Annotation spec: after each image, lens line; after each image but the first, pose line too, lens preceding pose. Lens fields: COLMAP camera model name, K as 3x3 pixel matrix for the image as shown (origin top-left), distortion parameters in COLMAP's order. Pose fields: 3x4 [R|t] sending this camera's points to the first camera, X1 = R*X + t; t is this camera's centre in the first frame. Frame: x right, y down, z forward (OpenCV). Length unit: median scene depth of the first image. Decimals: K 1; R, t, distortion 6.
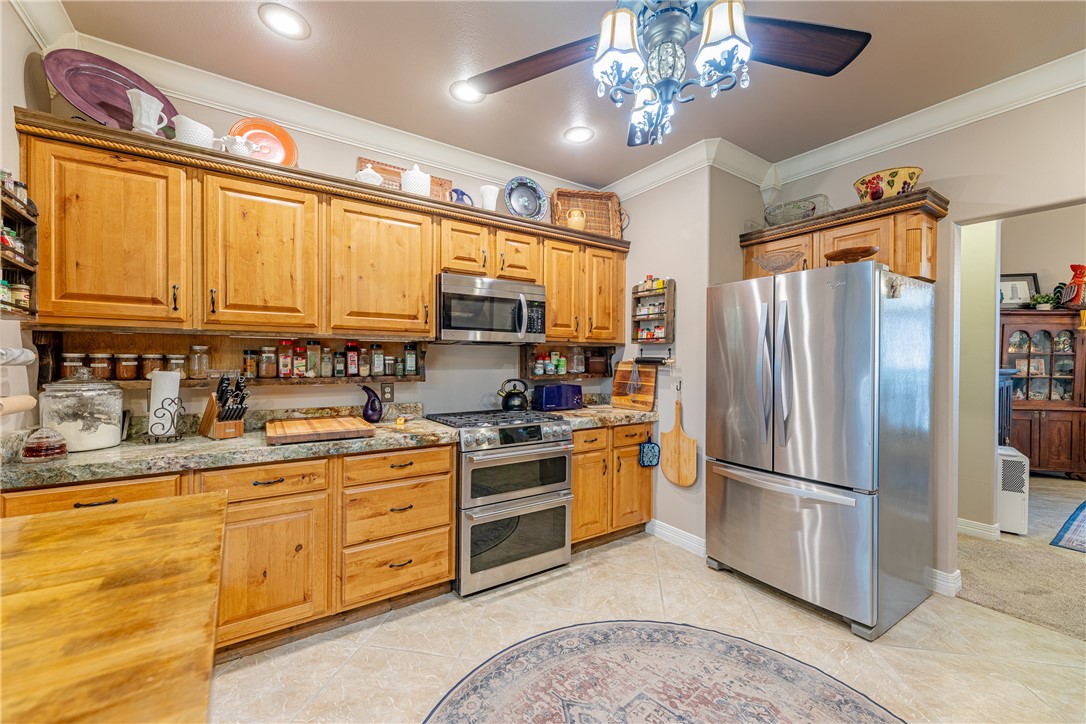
lens RADIAL K [[437.8, 0, 539.7], [0, 437.8, 361.4], [0, 0, 1]] dist [0.001398, -0.000096]
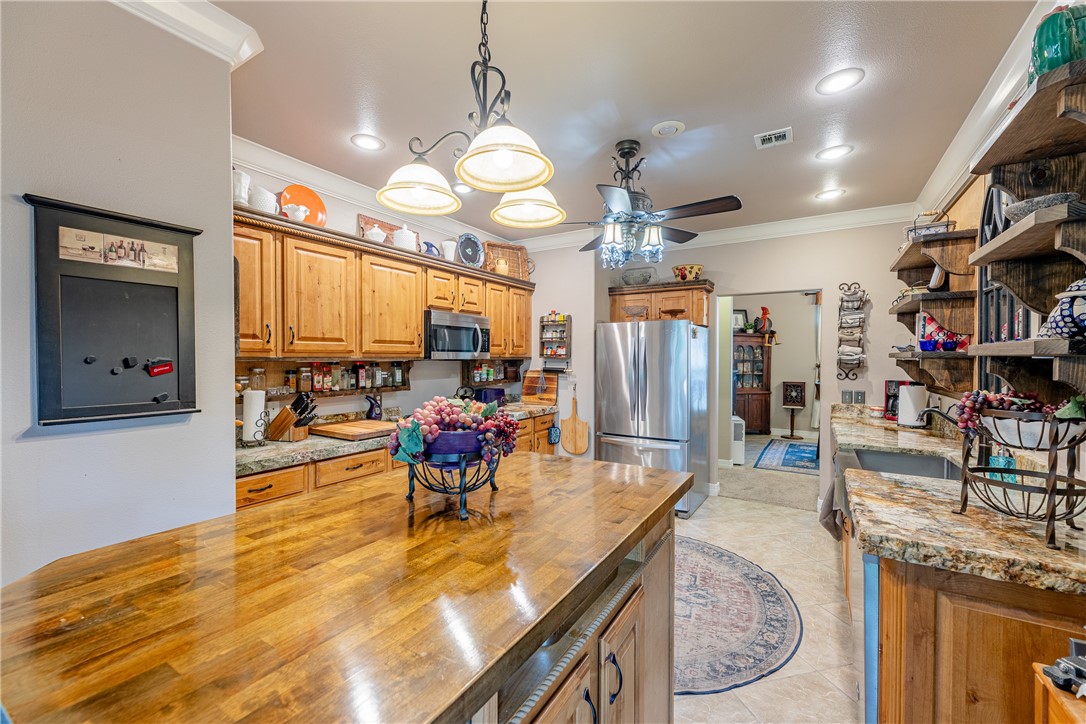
lens RADIAL K [[437.8, 0, 547.1], [0, 437.8, 361.7], [0, 0, 1]] dist [0.001398, -0.000096]
pose [[0.911343, -0.006981, 0.411589, -0.422317], [0.004695, 0.999967, 0.006564, -0.045773], [-0.411621, -0.004050, 0.911346, -0.353072]]
